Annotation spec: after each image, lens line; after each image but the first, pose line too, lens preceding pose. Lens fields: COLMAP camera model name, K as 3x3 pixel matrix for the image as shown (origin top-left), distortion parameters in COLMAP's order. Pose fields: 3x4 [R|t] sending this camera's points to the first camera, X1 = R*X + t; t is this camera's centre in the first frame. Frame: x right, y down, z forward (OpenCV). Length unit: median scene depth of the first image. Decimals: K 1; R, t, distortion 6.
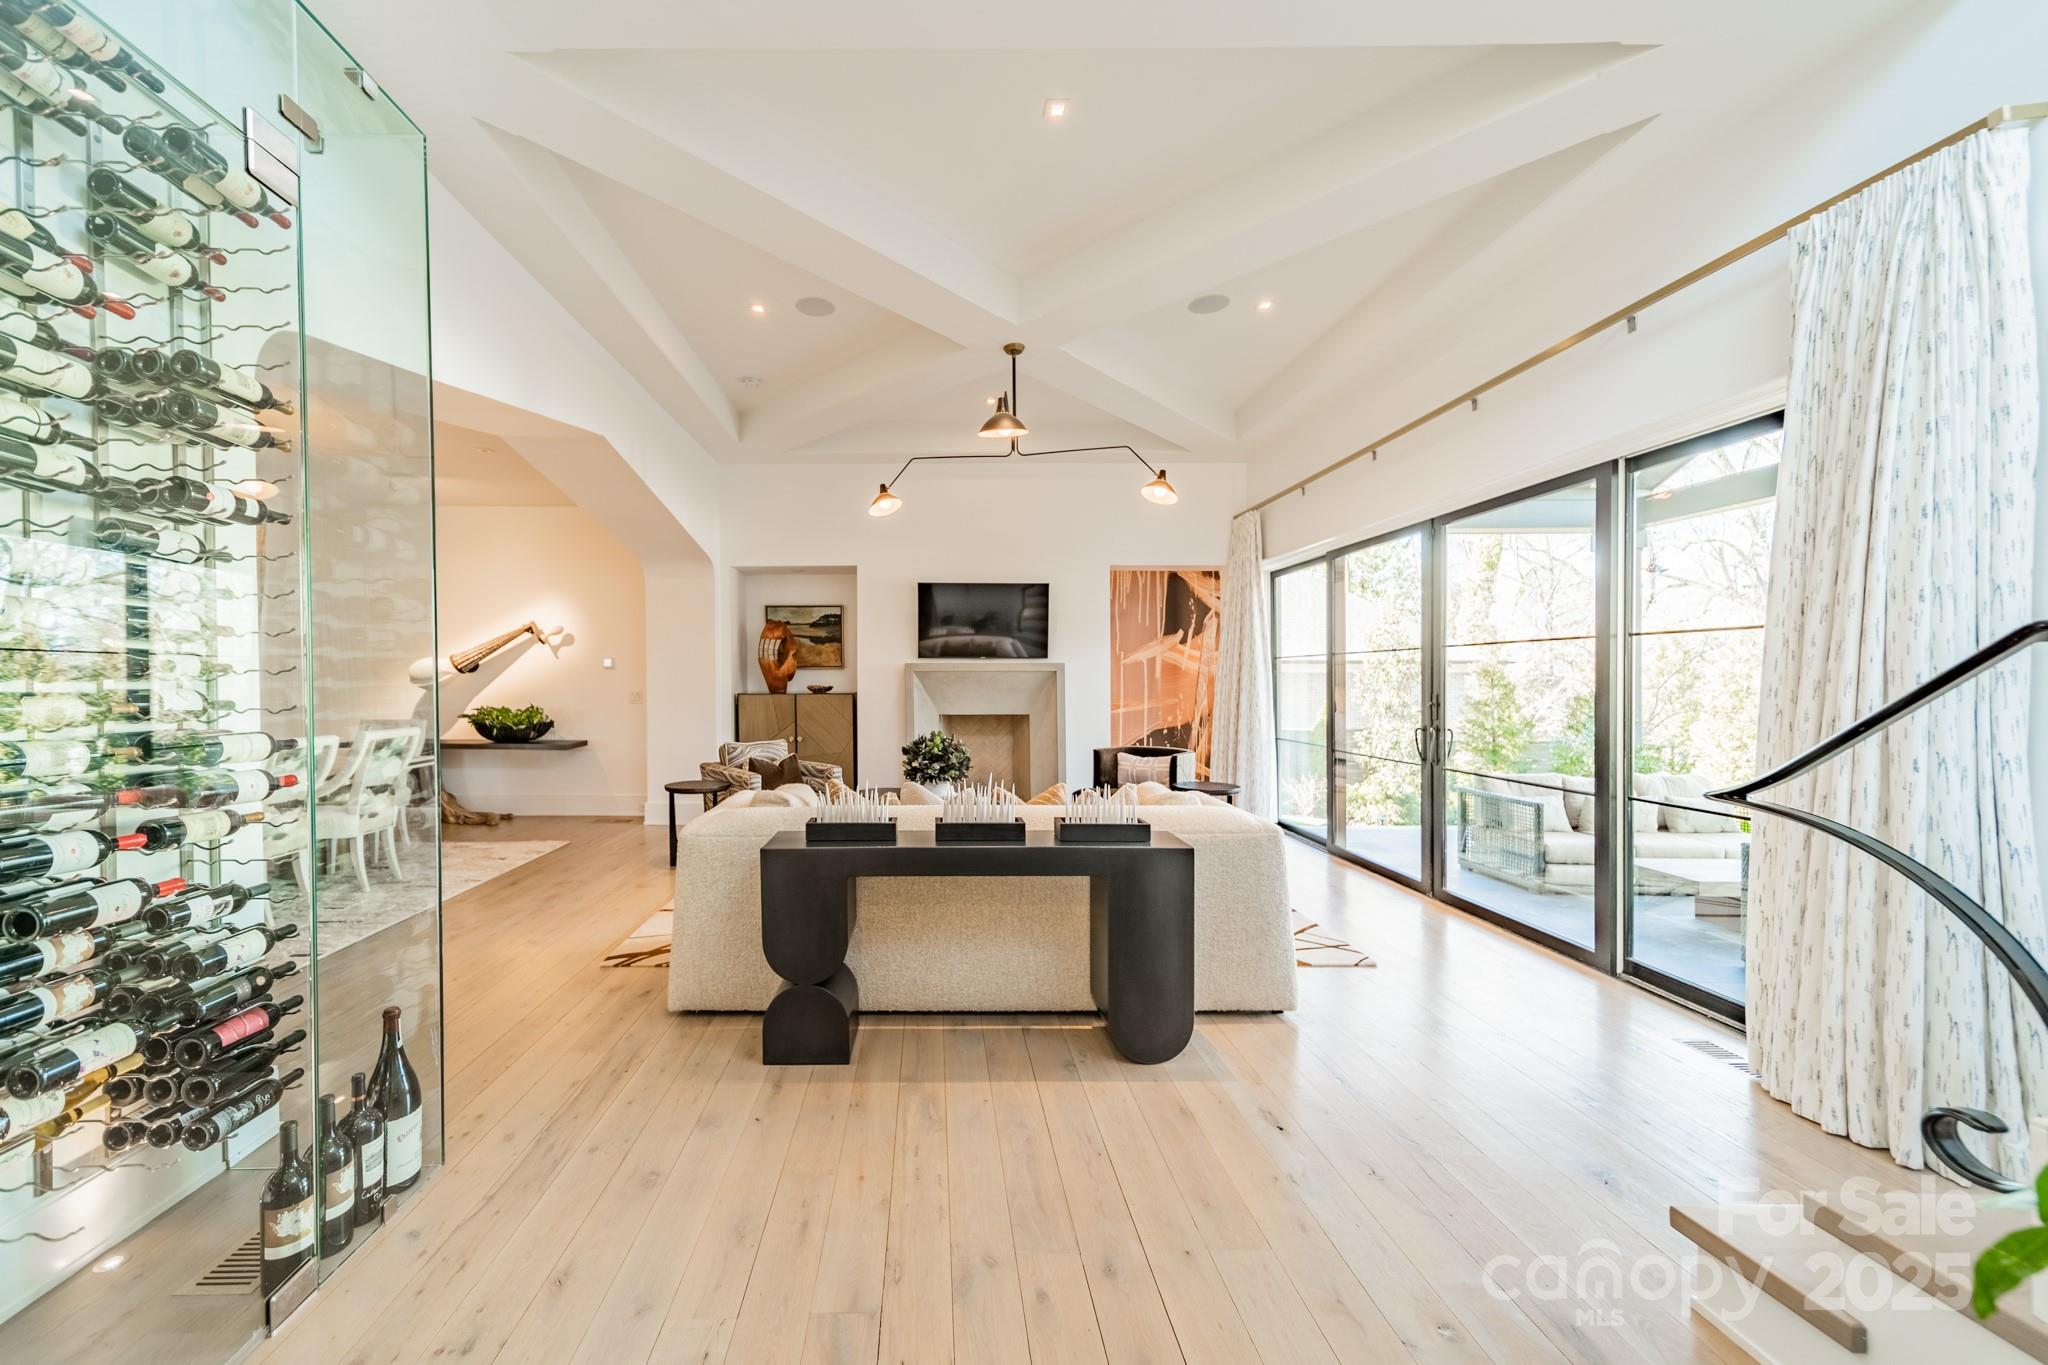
lens RADIAL K [[750.6, 0, 945.7], [0, 750.6, 684.0], [0, 0, 1]] dist [0.000198, -0.000001]
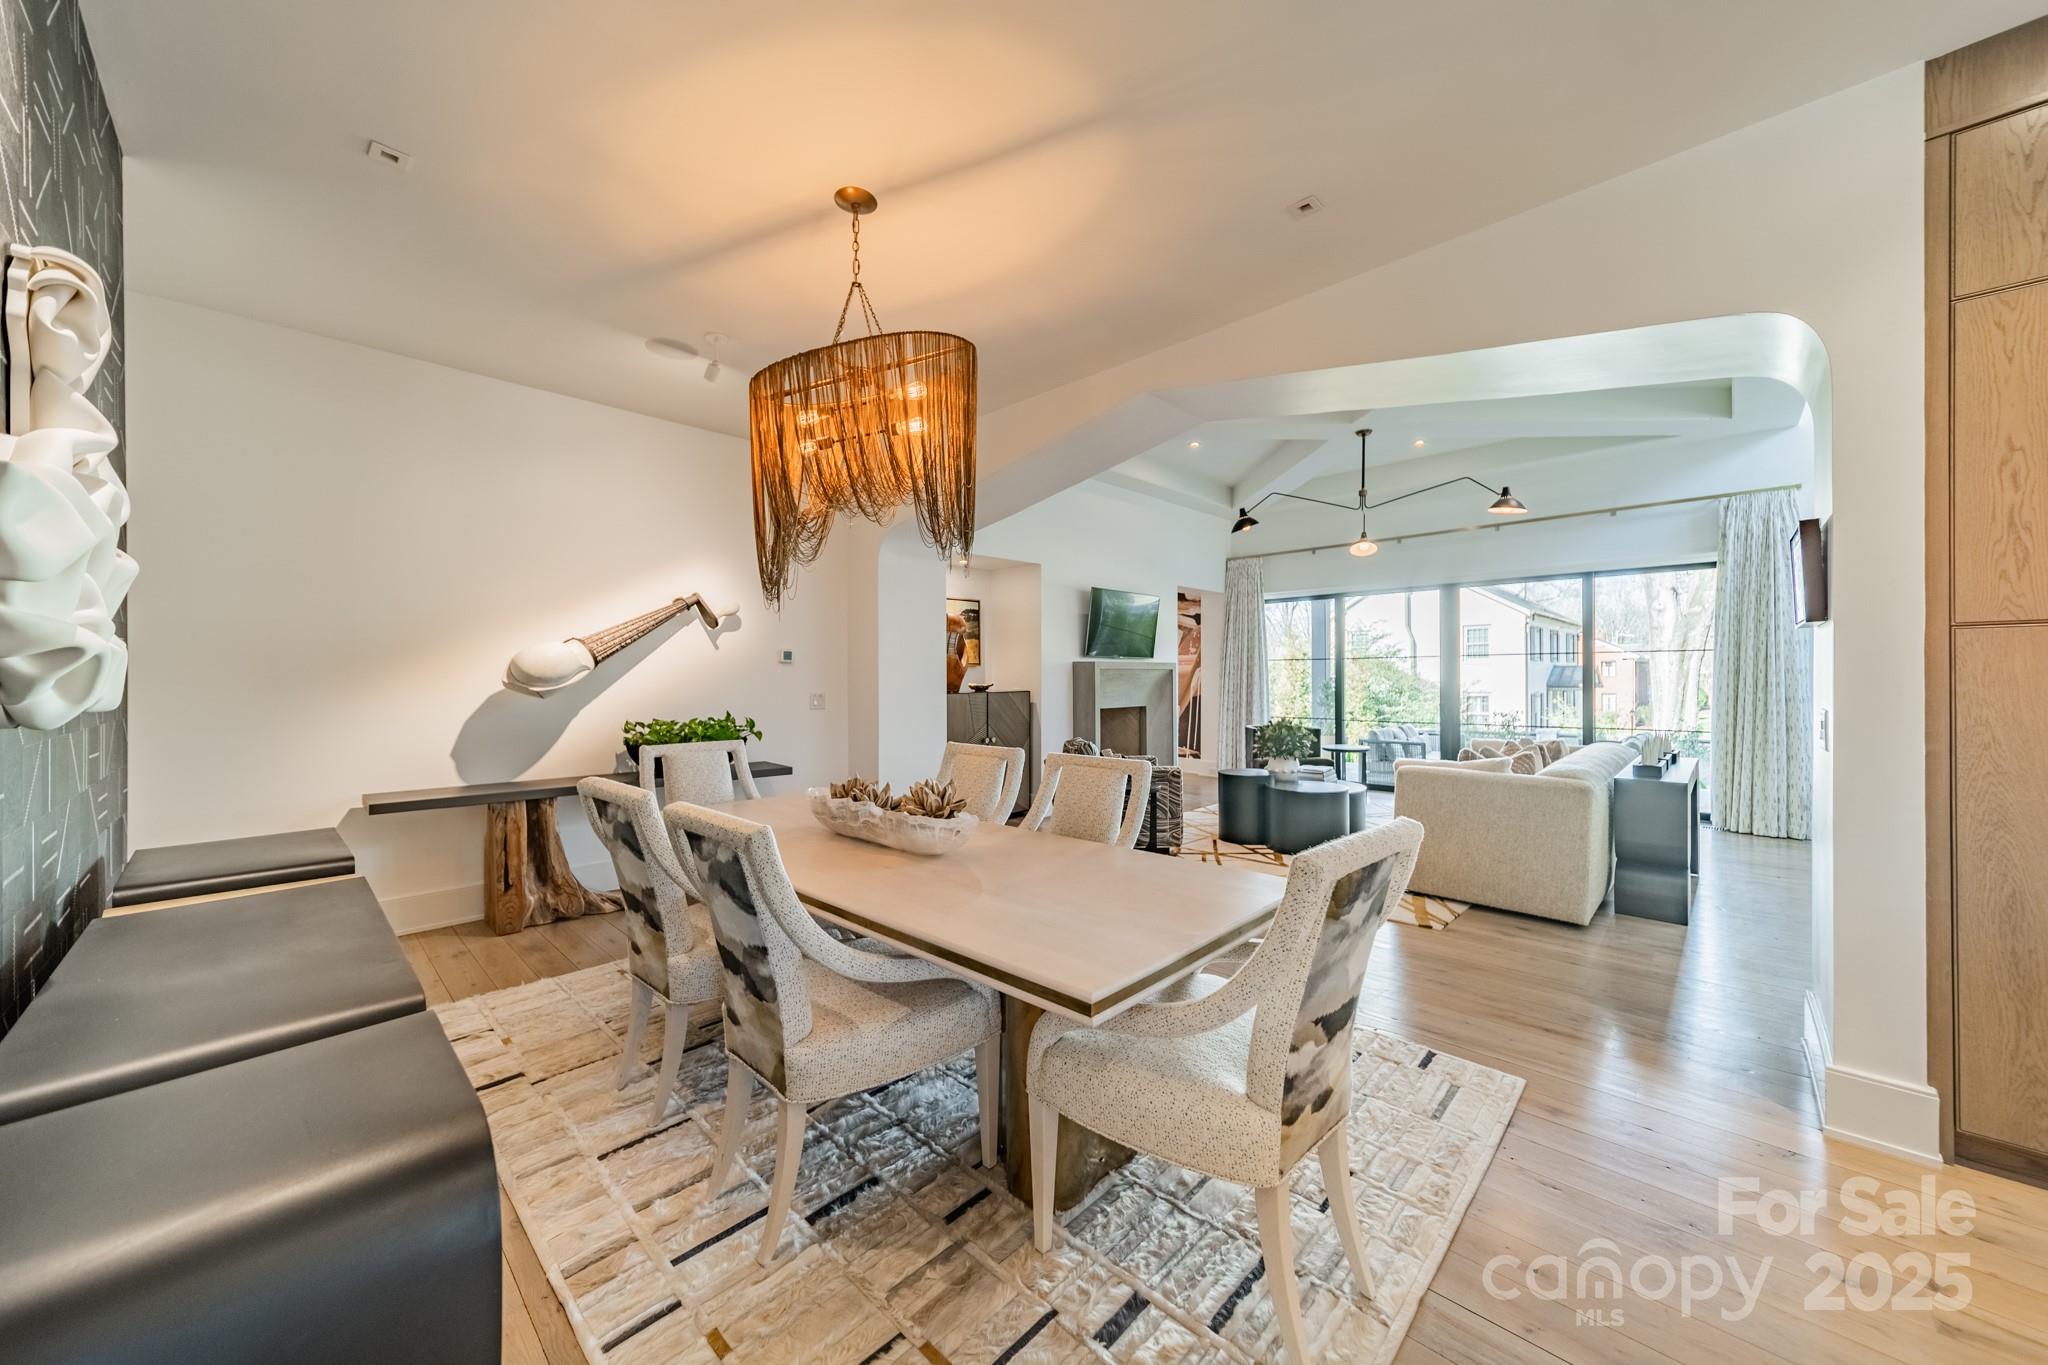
lens RADIAL K [[724.0, 0, 1030.7], [0, 724.0, 680.5], [0, 0, 1]] dist [0.007836, 0.000103]
pose [[0.698448, -0.003893, 0.715650, -0.826921], [0.008945, 0.999955, -0.003291, 0.001107], [-0.715604, 0.008700, 0.698452, 0.338278]]
